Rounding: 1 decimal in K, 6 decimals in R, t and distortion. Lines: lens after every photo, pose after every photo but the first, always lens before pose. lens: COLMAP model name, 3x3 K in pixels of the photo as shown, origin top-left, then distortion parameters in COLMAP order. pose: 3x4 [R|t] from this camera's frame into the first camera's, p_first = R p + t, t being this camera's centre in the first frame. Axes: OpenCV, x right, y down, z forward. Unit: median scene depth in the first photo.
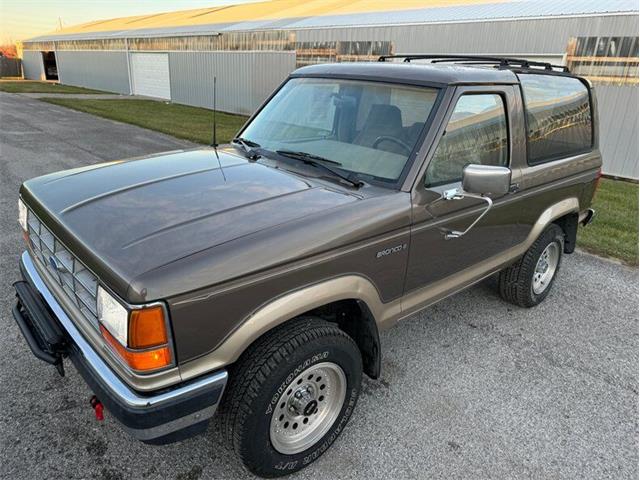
lens RADIAL K [[456.9, 0, 318.8], [0, 456.9, 232.5], [0, 0, 1]] dist [0.058425, -0.062754]
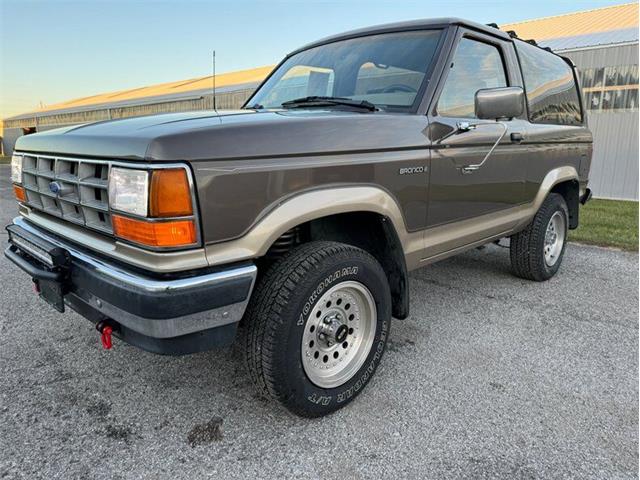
lens RADIAL K [[455.0, 0, 323.0], [0, 455.0, 239.0], [0, 0, 1]] dist [0.059677, -0.064777]
pose [[0.997197, -0.055033, 0.050701, -0.084610], [0.061468, 0.988849, -0.135642, 0.293454], [-0.042671, 0.138378, 0.989460, 0.077560]]
